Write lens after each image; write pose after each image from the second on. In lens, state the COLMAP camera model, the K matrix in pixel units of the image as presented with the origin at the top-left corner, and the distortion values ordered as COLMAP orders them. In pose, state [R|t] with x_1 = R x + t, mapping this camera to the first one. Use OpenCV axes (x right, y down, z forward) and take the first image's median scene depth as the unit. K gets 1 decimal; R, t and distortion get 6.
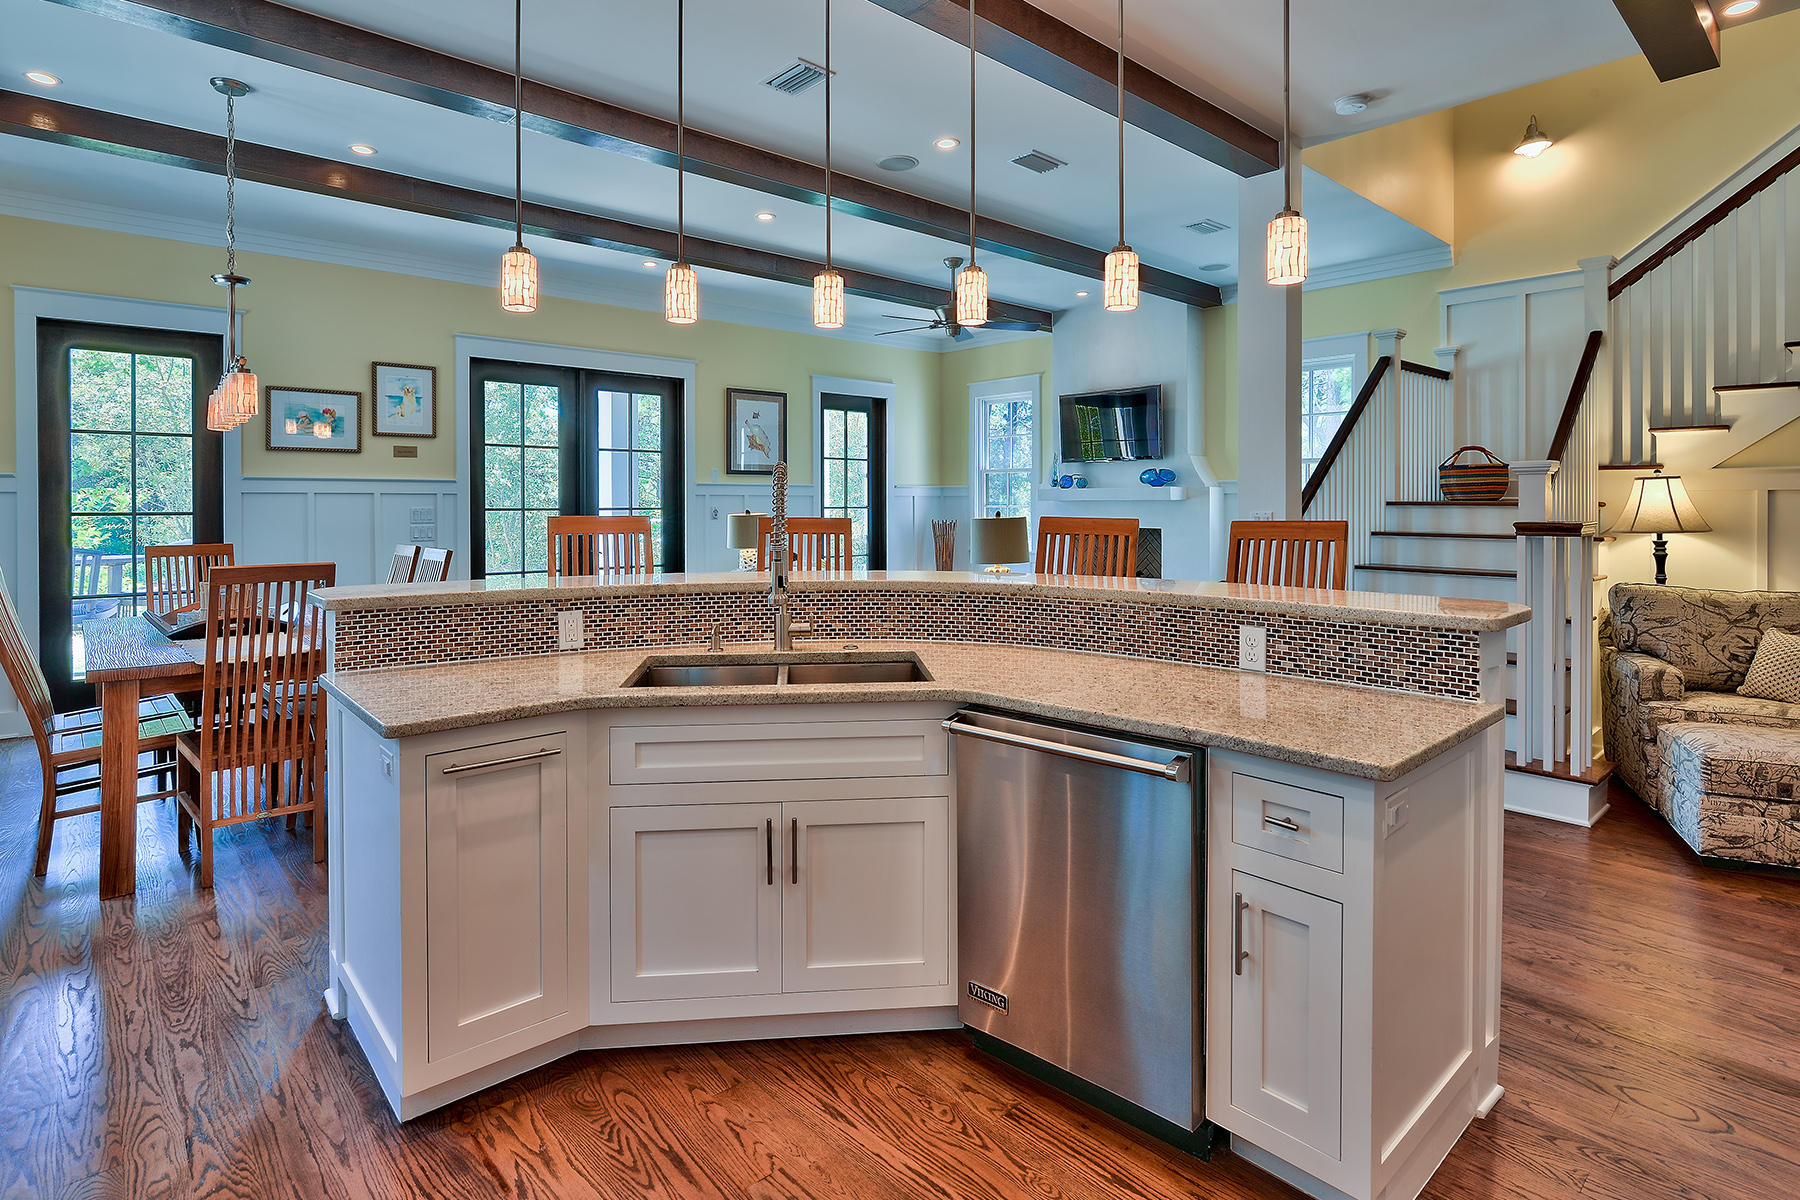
lens RADIAL K [[903.4, 0, 847.5], [0, 903.4, 503.9], [0, 0, 1]] dist [-0.018154, 0.002800]
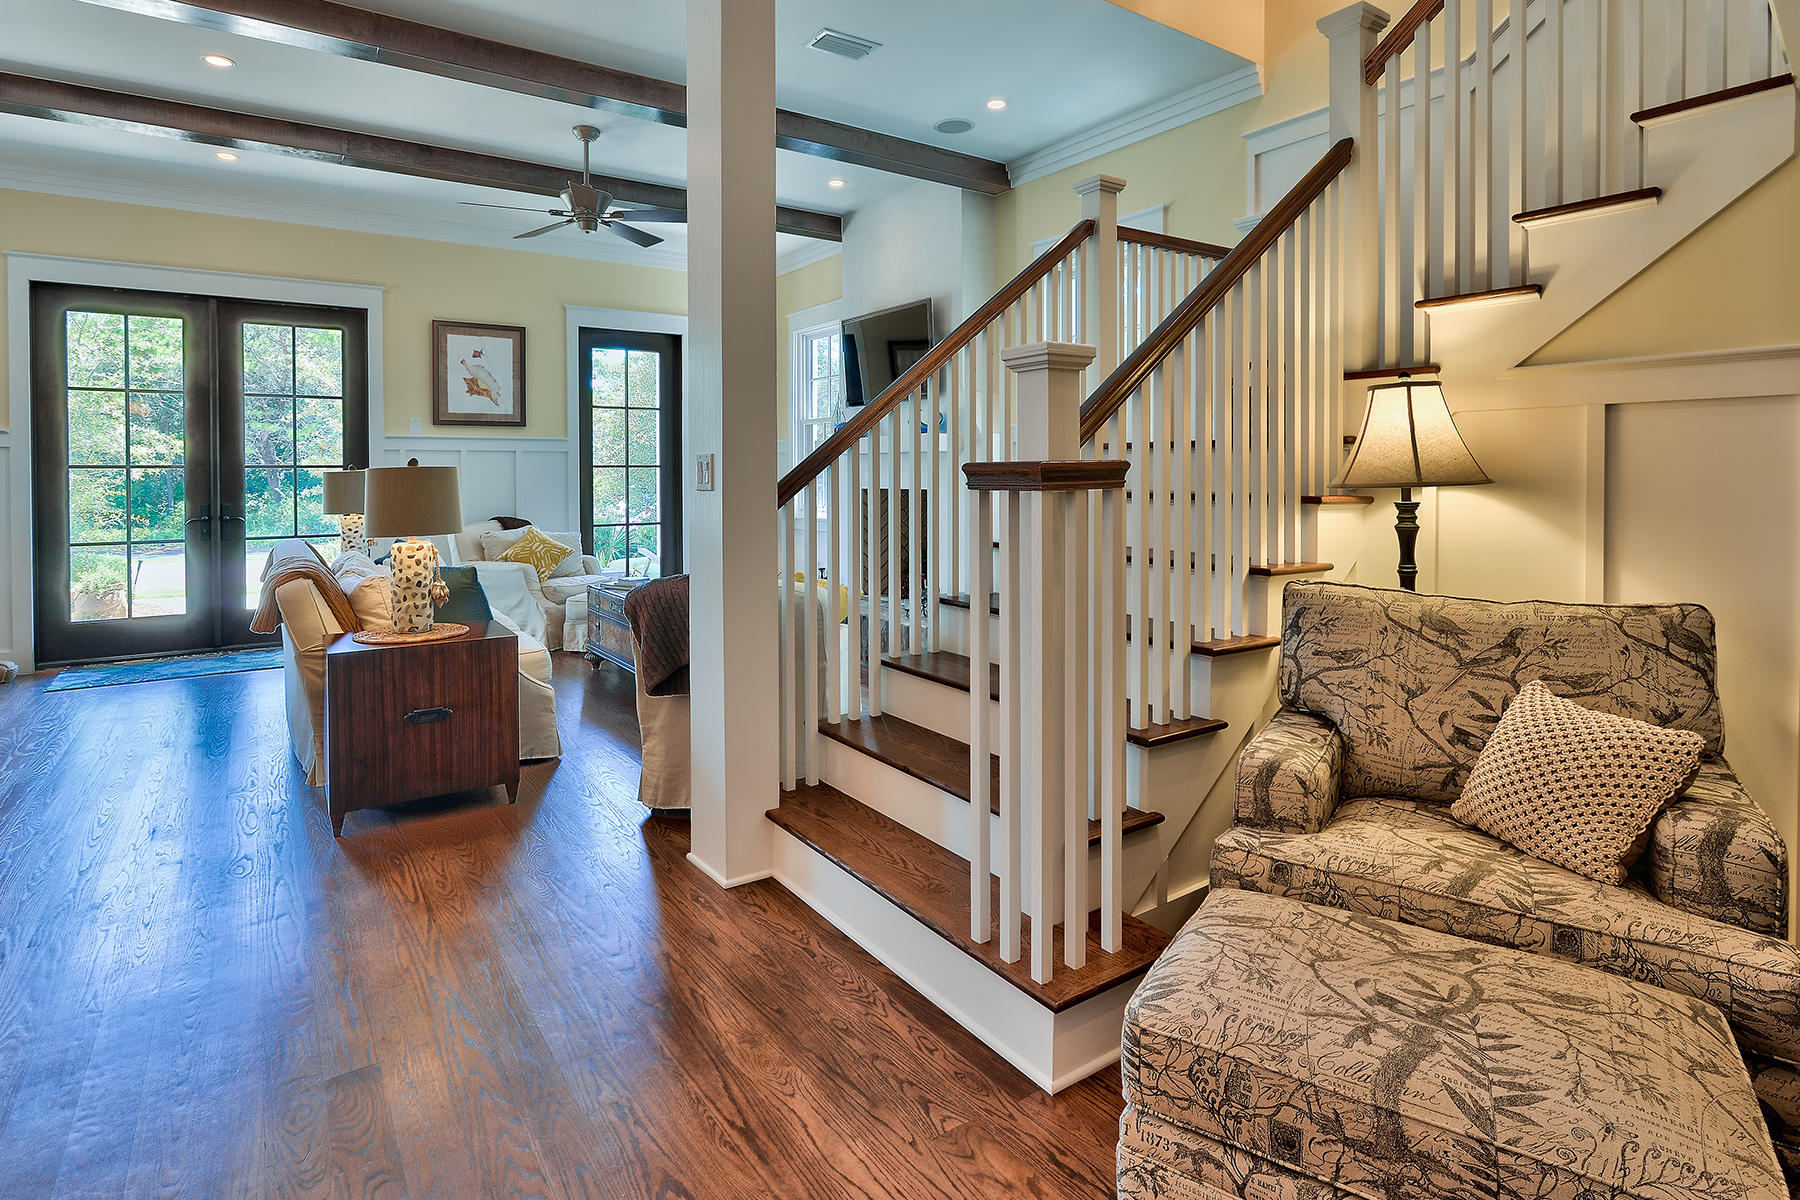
lens RADIAL K [[903.4, 0, 864.3], [0, 903.4, 481.3], [0, 0, 1]] dist [-0.018154, 0.002800]
pose [[0.993383, -0.001694, -0.114837, 0.386198], [0.002687, 0.999960, 0.008498, 0.013850], [0.114818, -0.008750, 0.993348, 0.250819]]
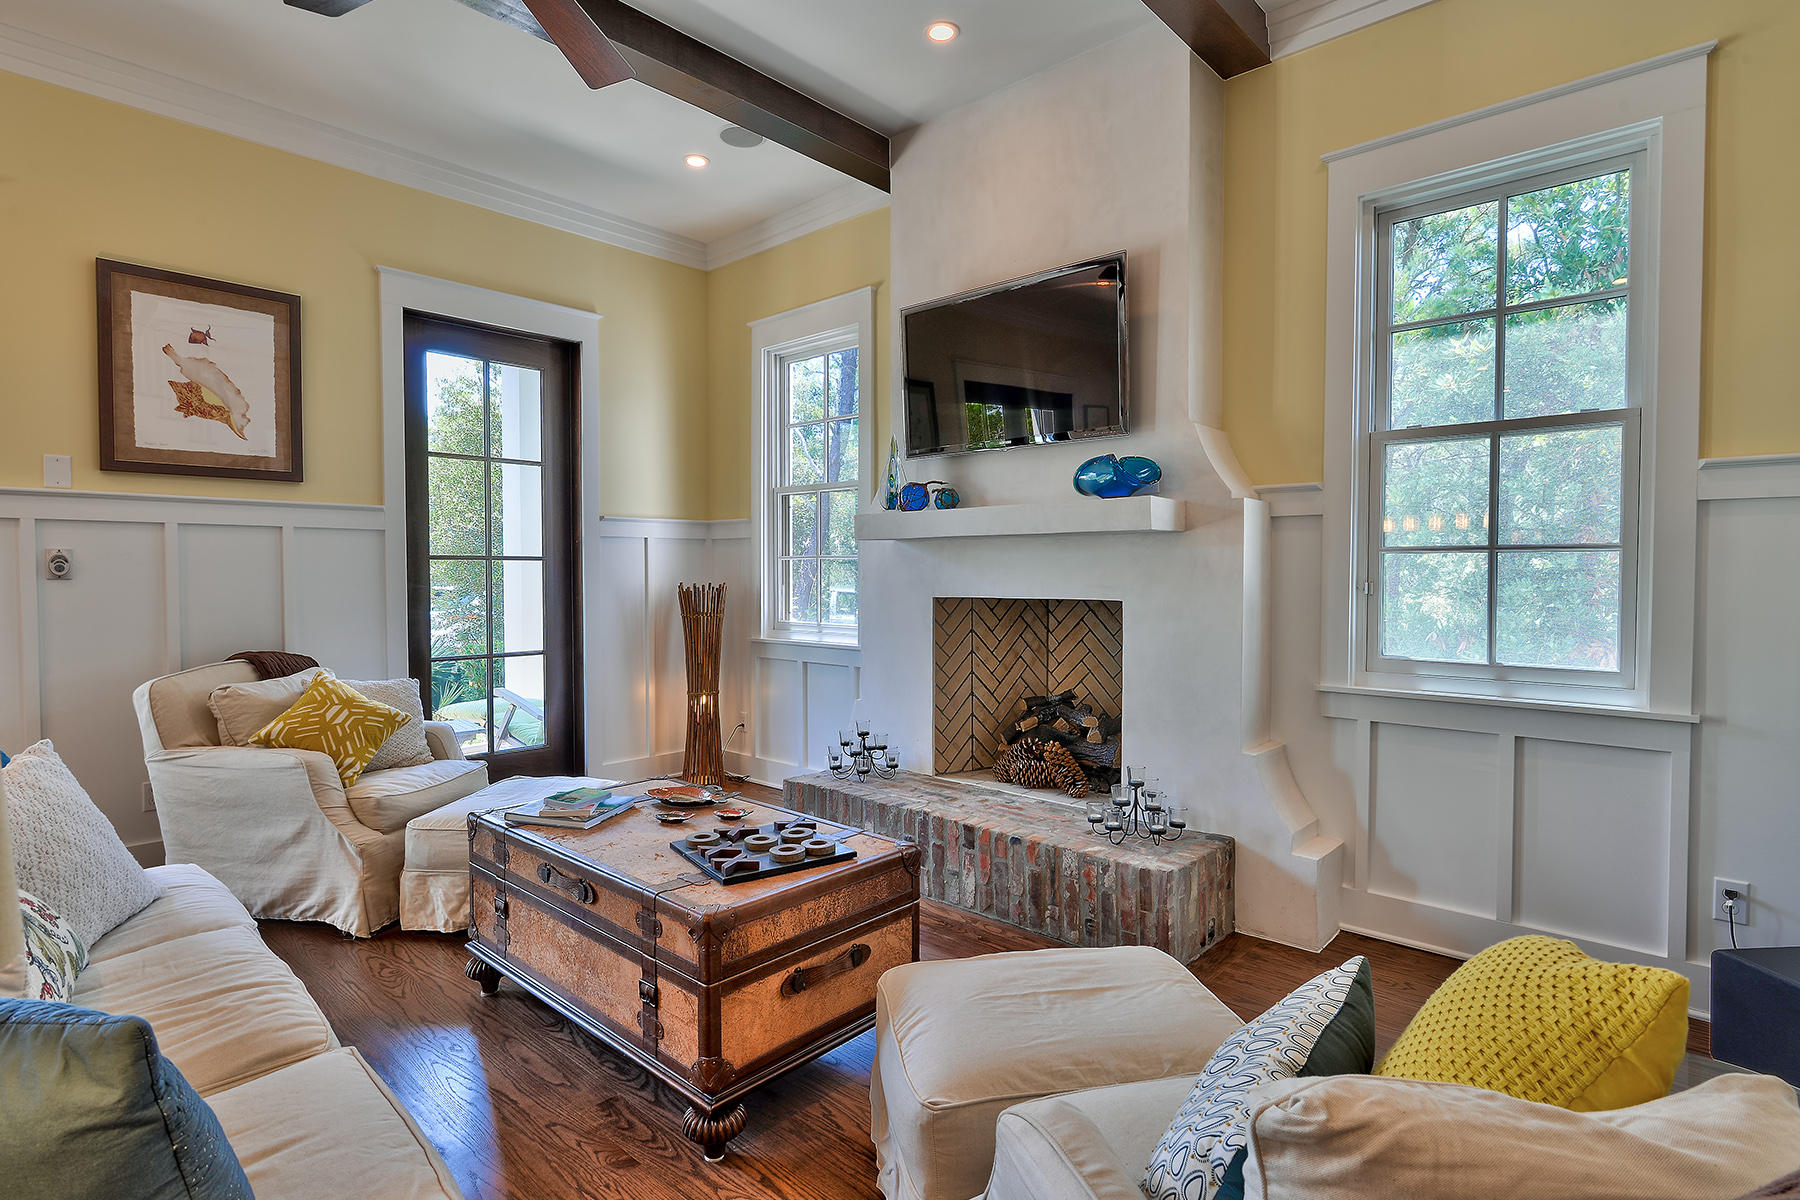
lens RADIAL K [[903.4, 0, 868.7], [0, 903.4, 601.4], [0, 0, 1]] dist [-0.018154, 0.002800]
pose [[0.994564, -0.002538, 0.104100, 0.190808], [-0.000752, 0.999502, 0.031552, 0.015369], [-0.104128, -0.031459, 0.994066, 0.609076]]
